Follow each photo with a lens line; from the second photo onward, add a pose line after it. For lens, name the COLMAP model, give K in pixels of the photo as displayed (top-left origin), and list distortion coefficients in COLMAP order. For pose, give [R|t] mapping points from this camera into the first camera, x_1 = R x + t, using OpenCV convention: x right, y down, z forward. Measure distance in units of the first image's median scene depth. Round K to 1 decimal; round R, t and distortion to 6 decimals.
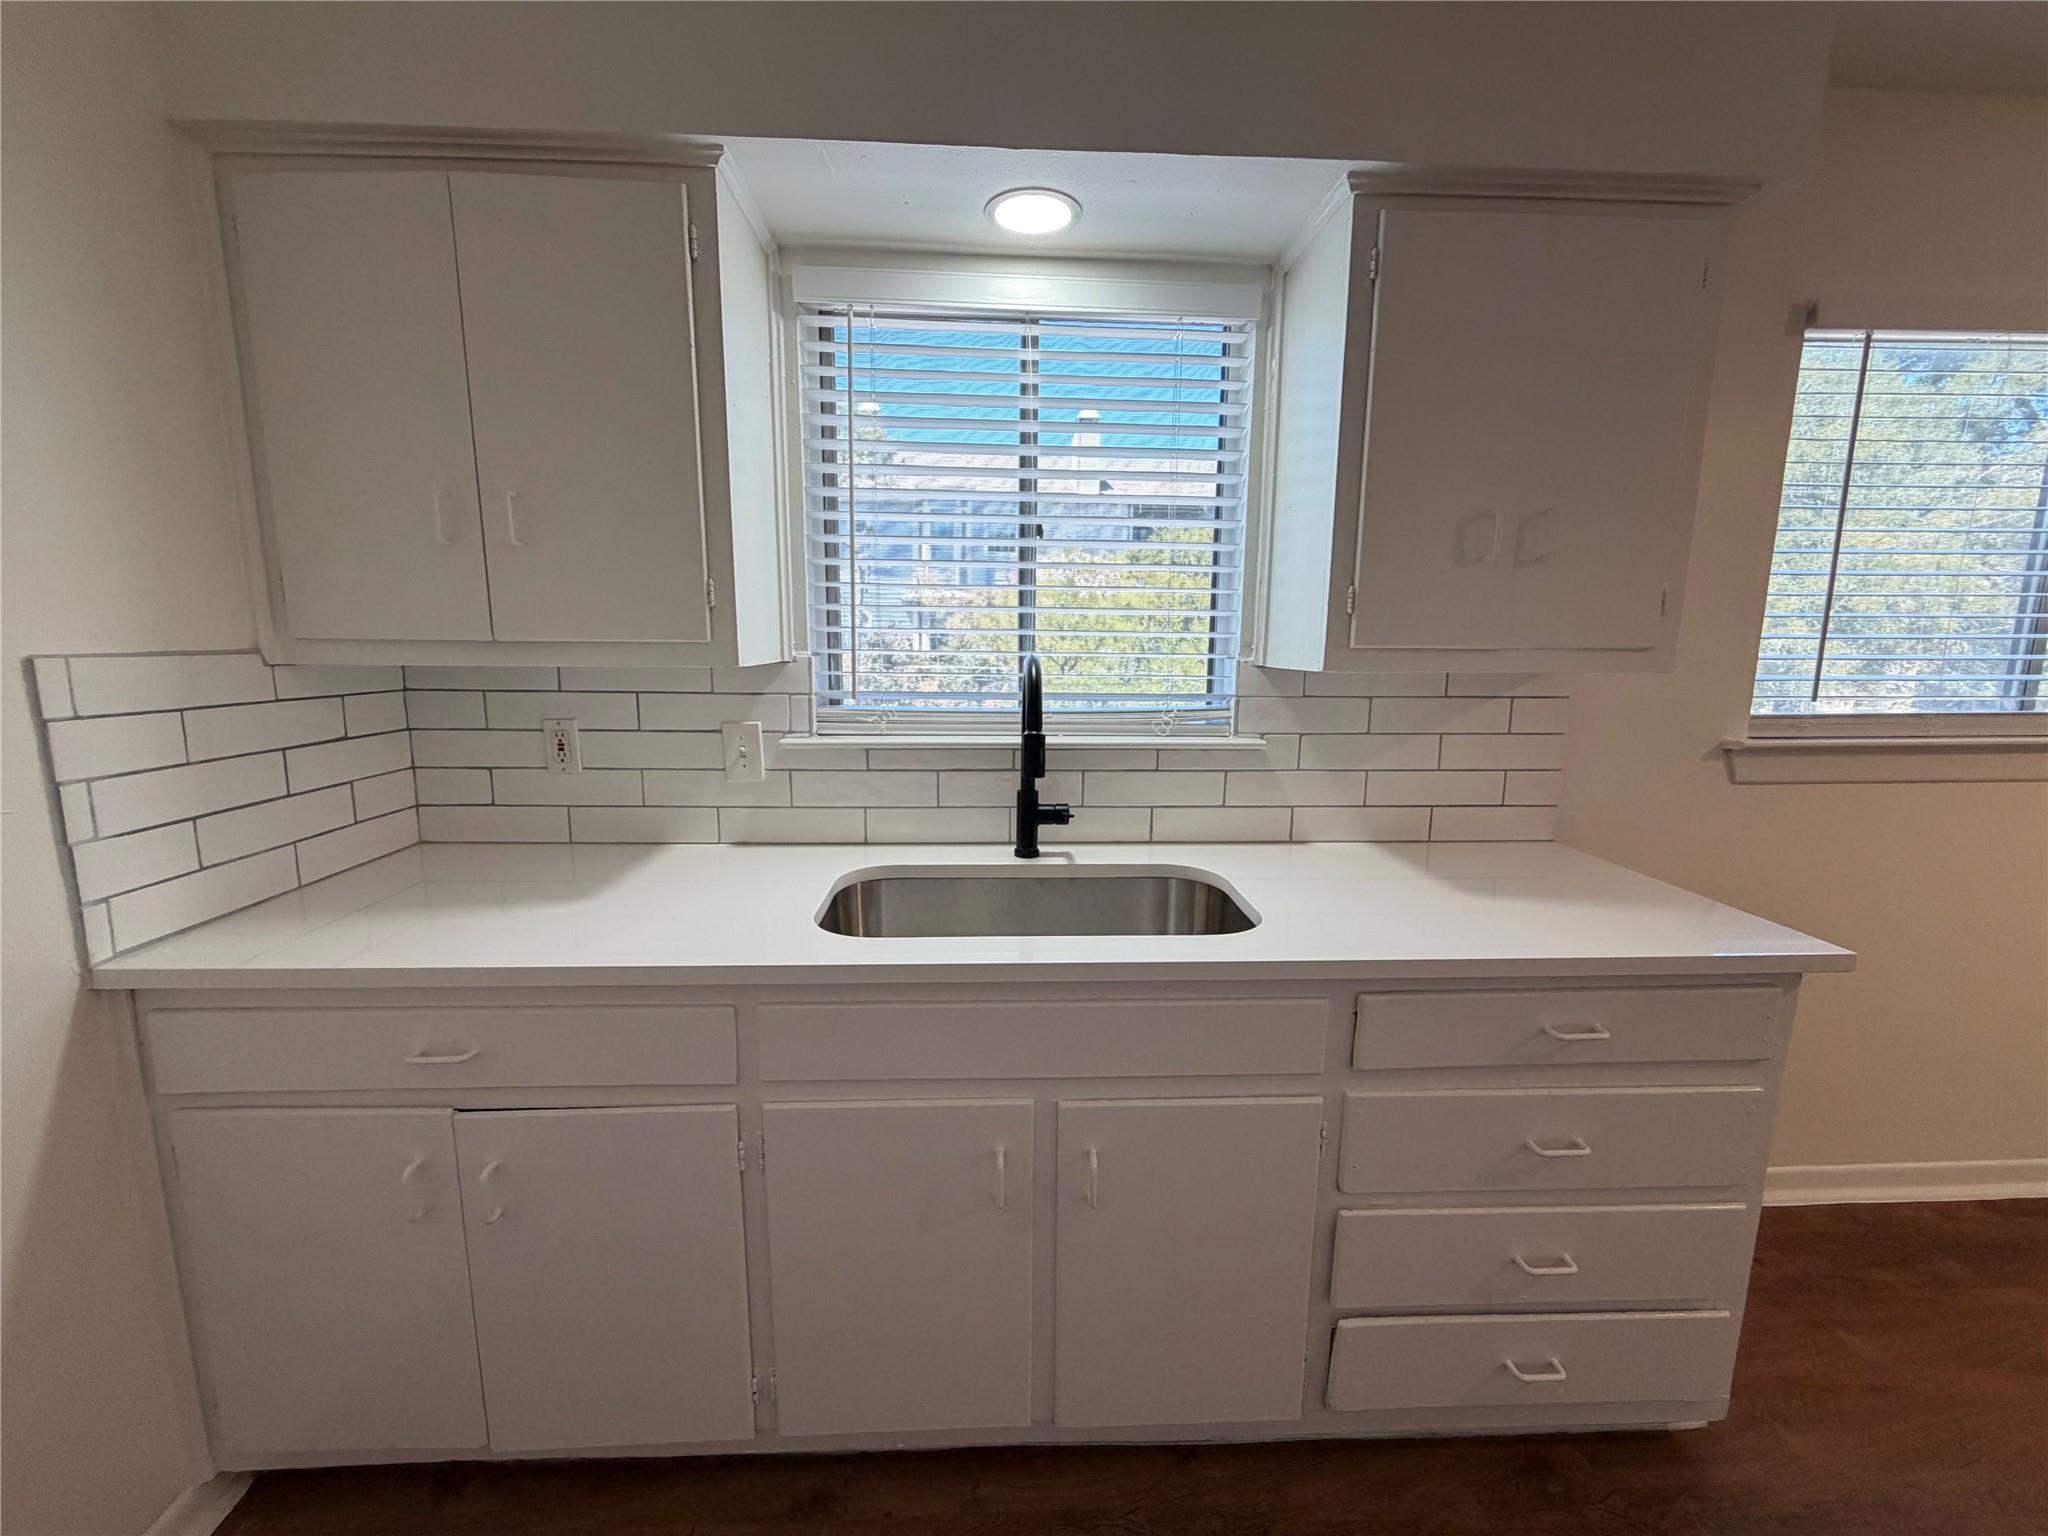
lens RADIAL K [[819.6, 0, 1014.6], [0, 819.6, 768.8], [0, 0, 1]] dist [-0.000495, -0.000126]
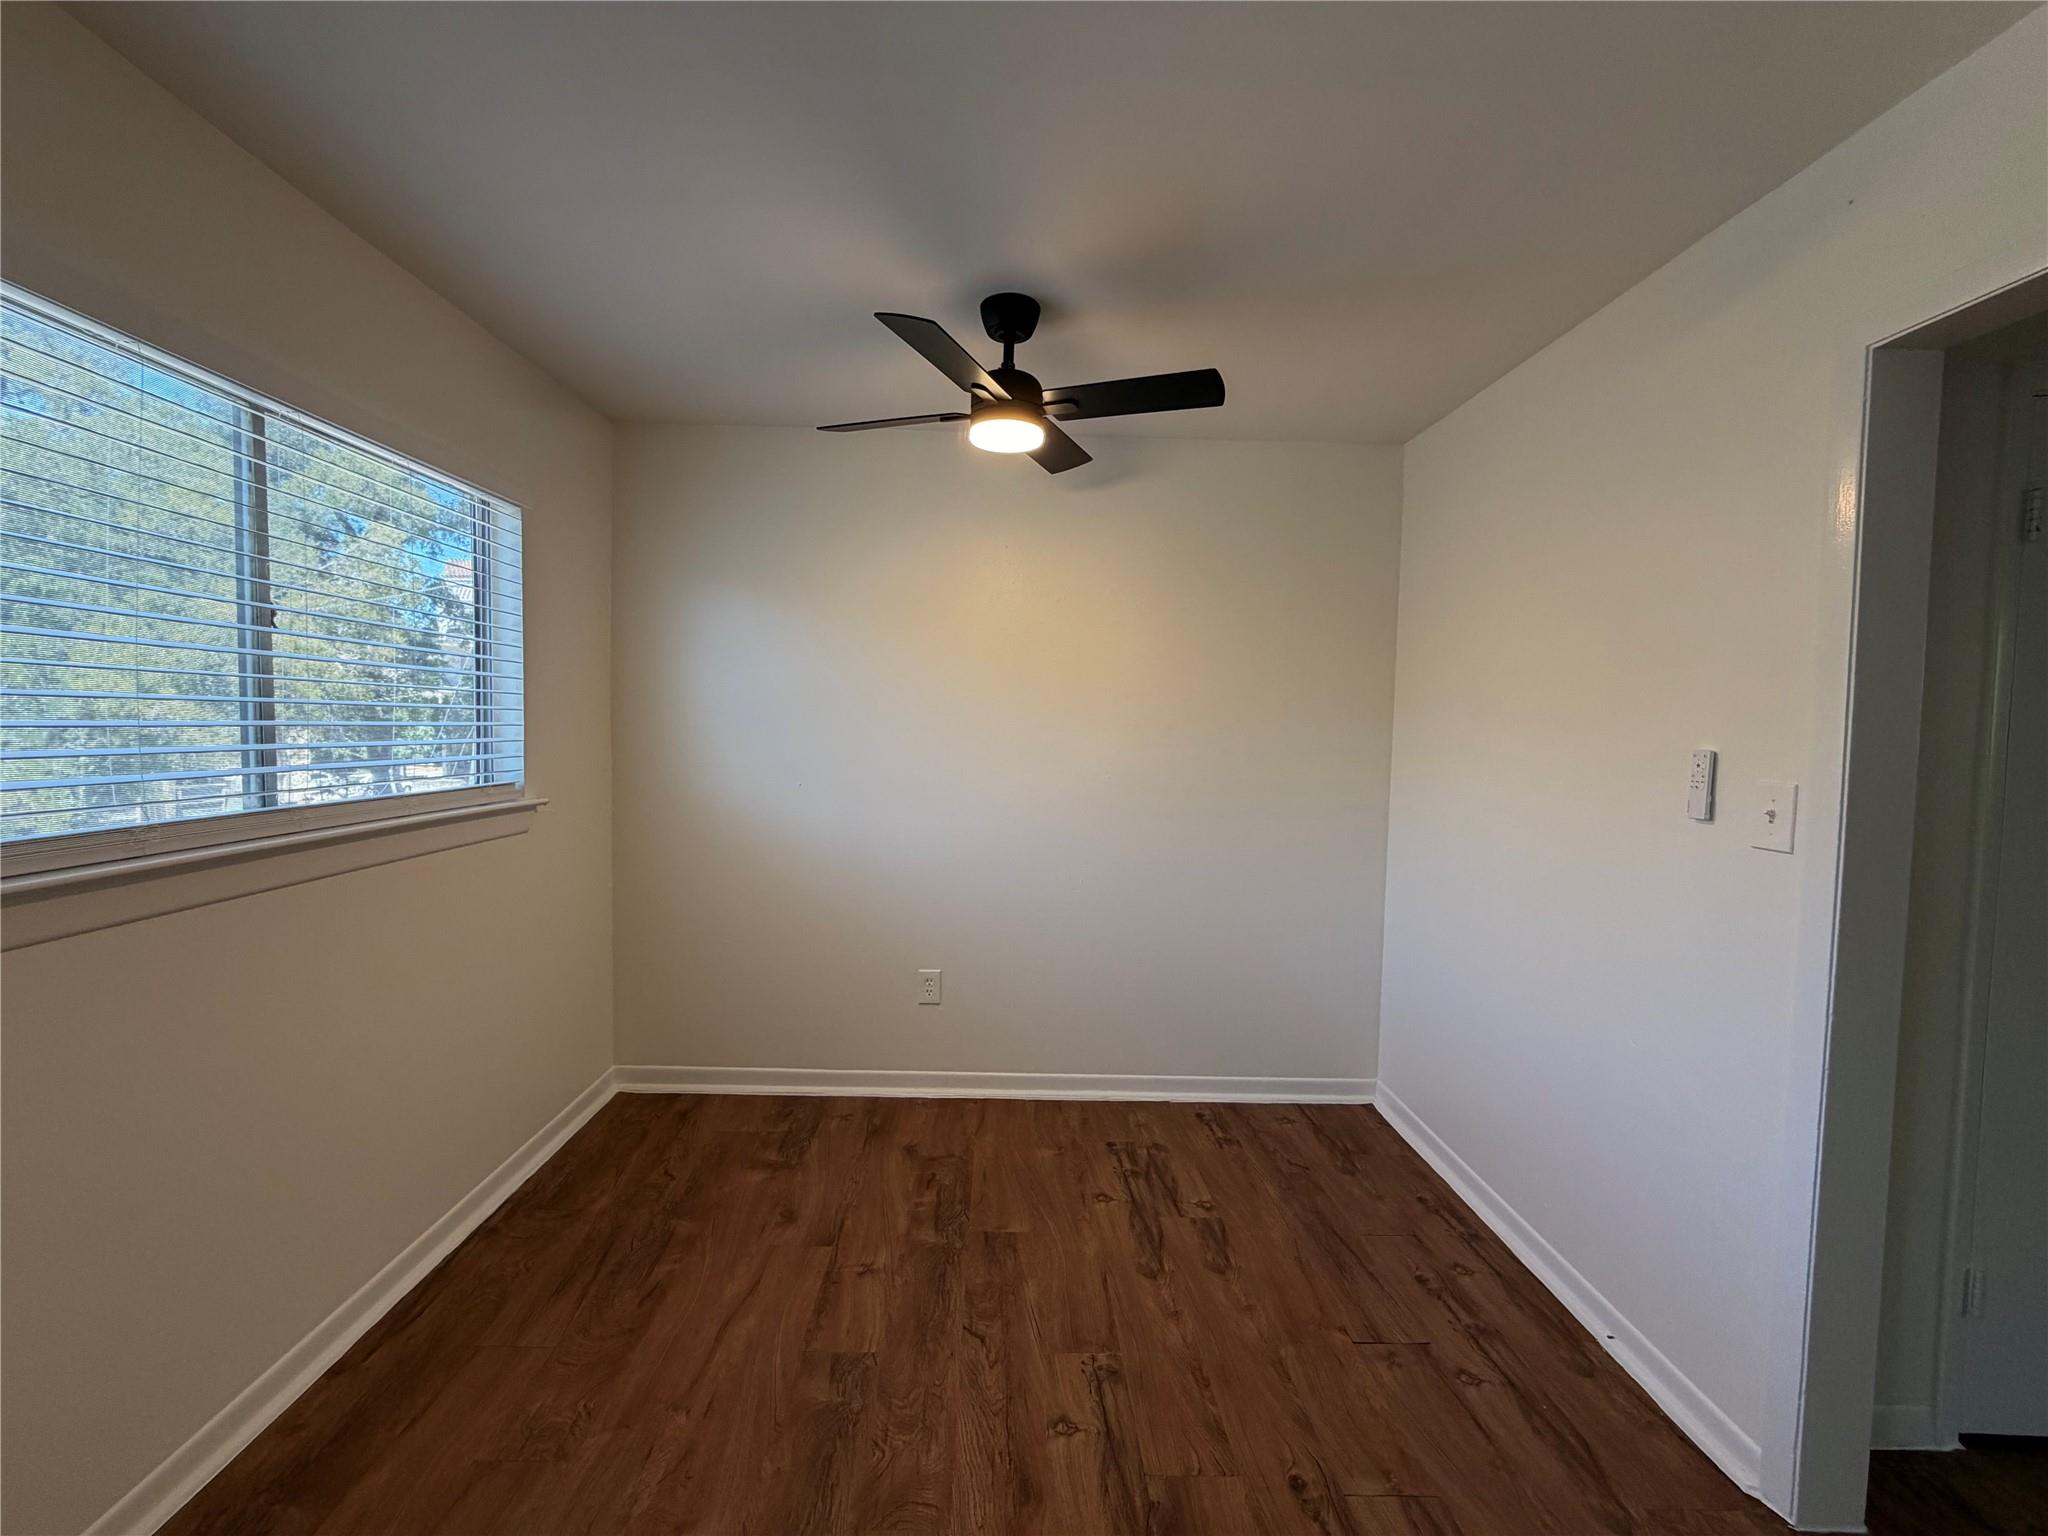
lens RADIAL K [[819.6, 0, 1014.6], [0, 819.6, 768.8], [0, 0, 1]] dist [-0.000495, -0.000126]
pose [[0.033585, -0.050889, 0.998139, 0.440763], [0.133022, 0.990045, 0.046000, -0.052115], [-0.990544, 0.131230, 0.040020, 0.194612]]
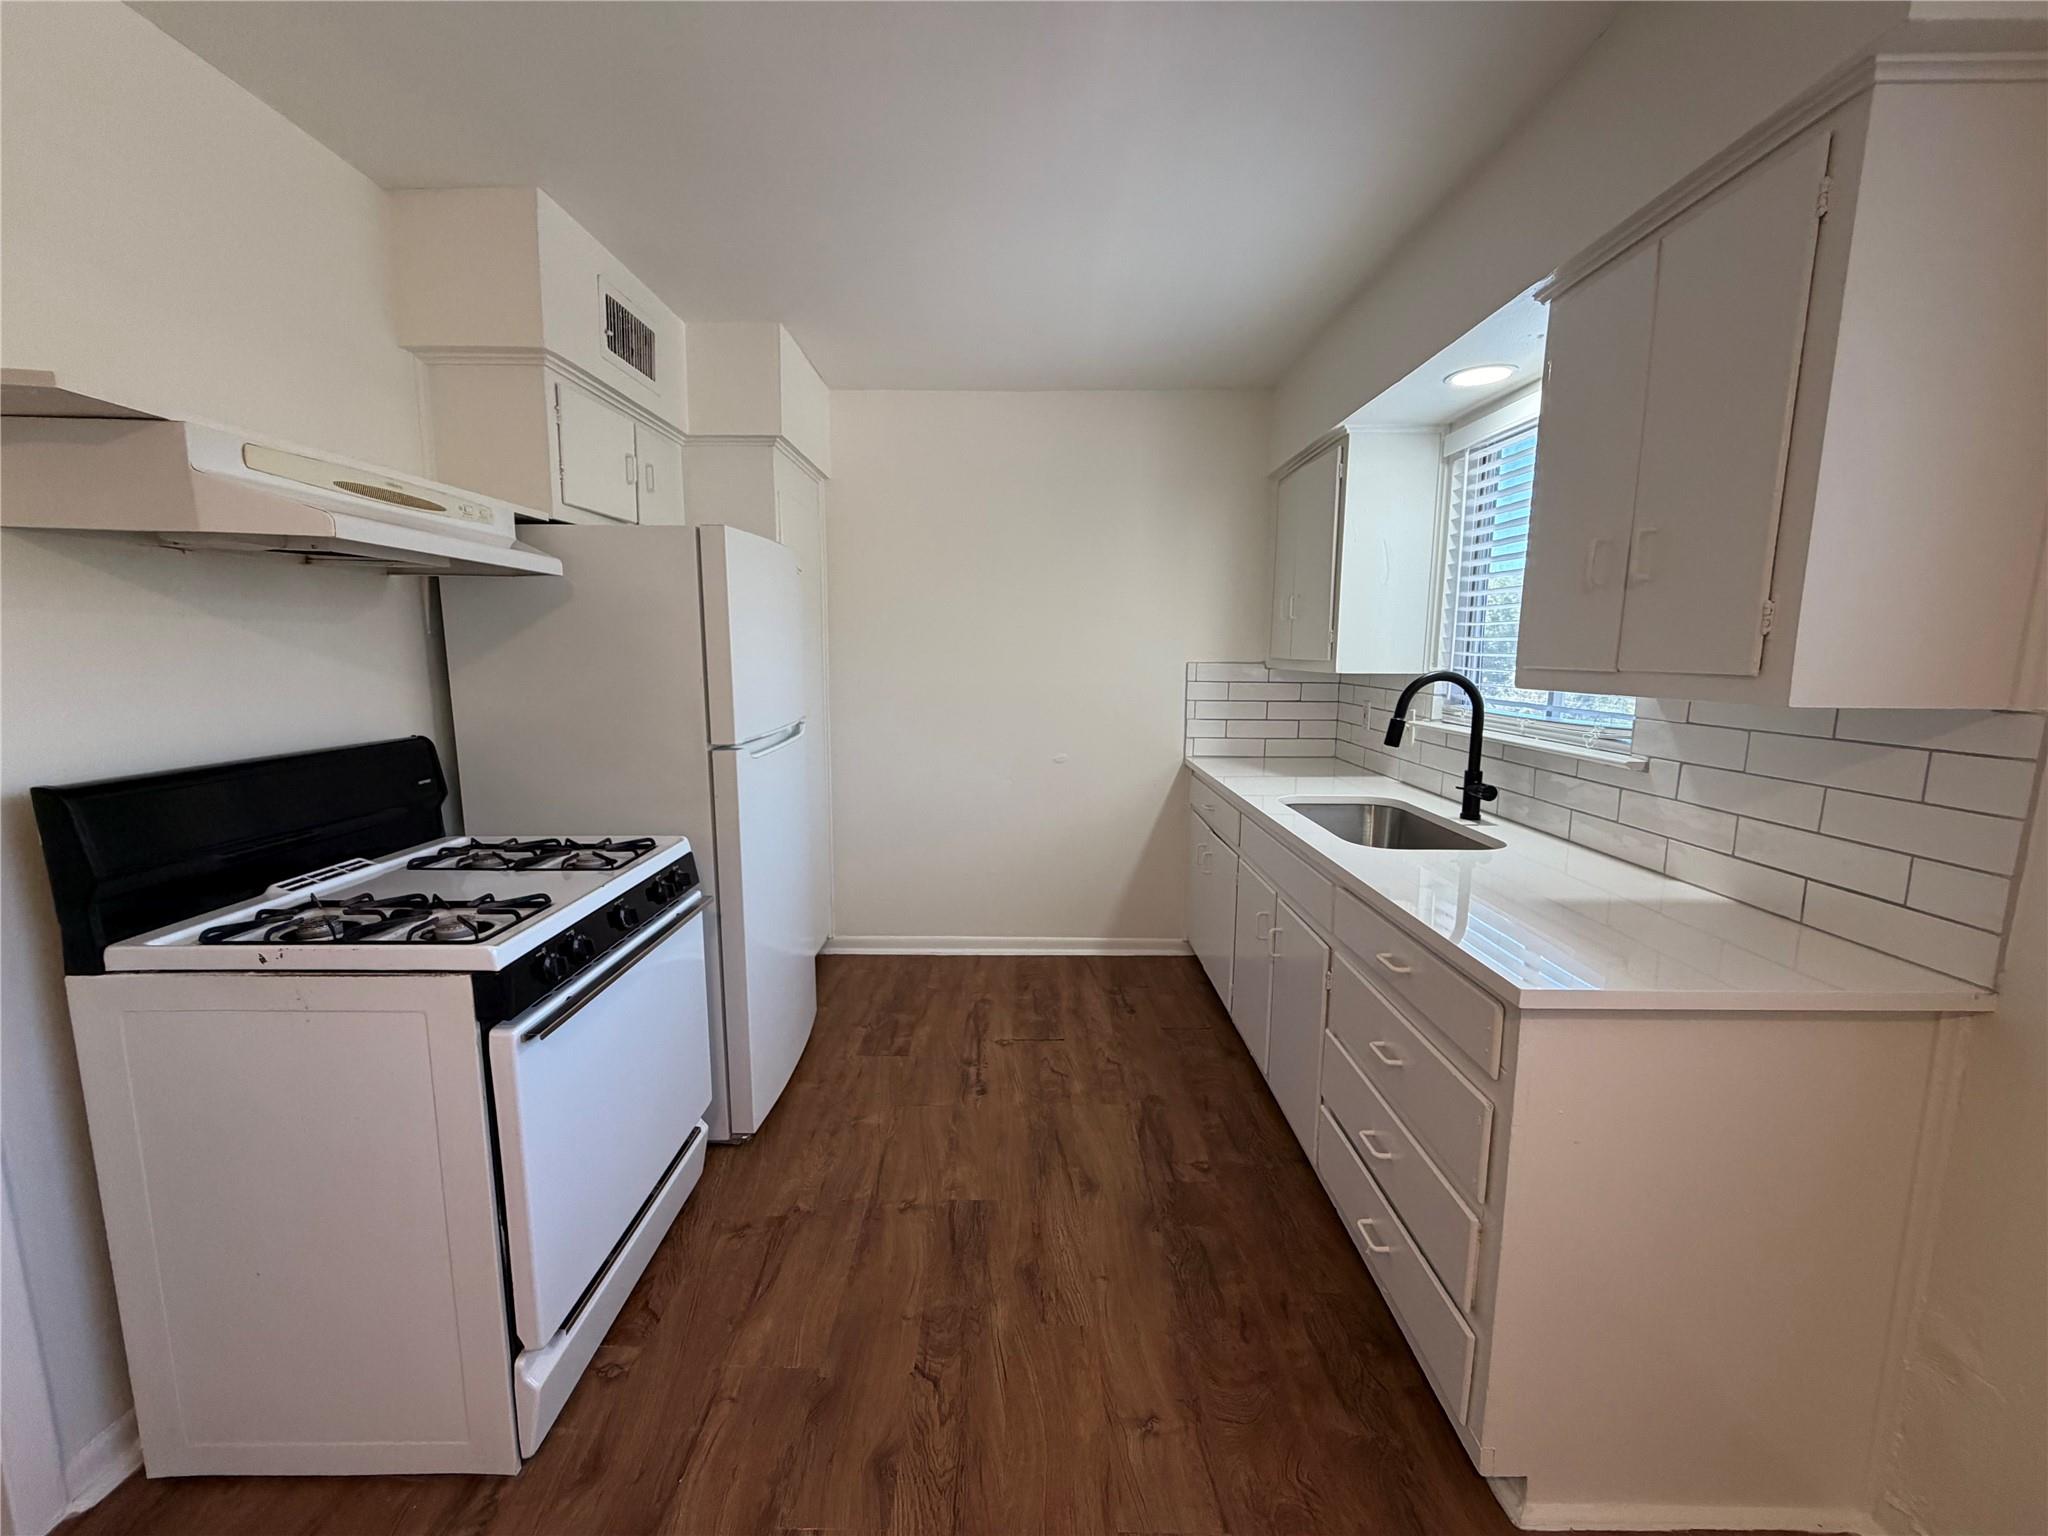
lens RADIAL K [[819.6, 0, 1014.6], [0, 819.6, 768.8], [0, 0, 1]] dist [-0.000495, -0.000126]
pose [[-0.060755, 0.135809, -0.988870, 1.411519], [-0.163248, 0.976009, 0.144073, -0.047697], [0.984713, 0.170185, -0.037127, 0.280915]]
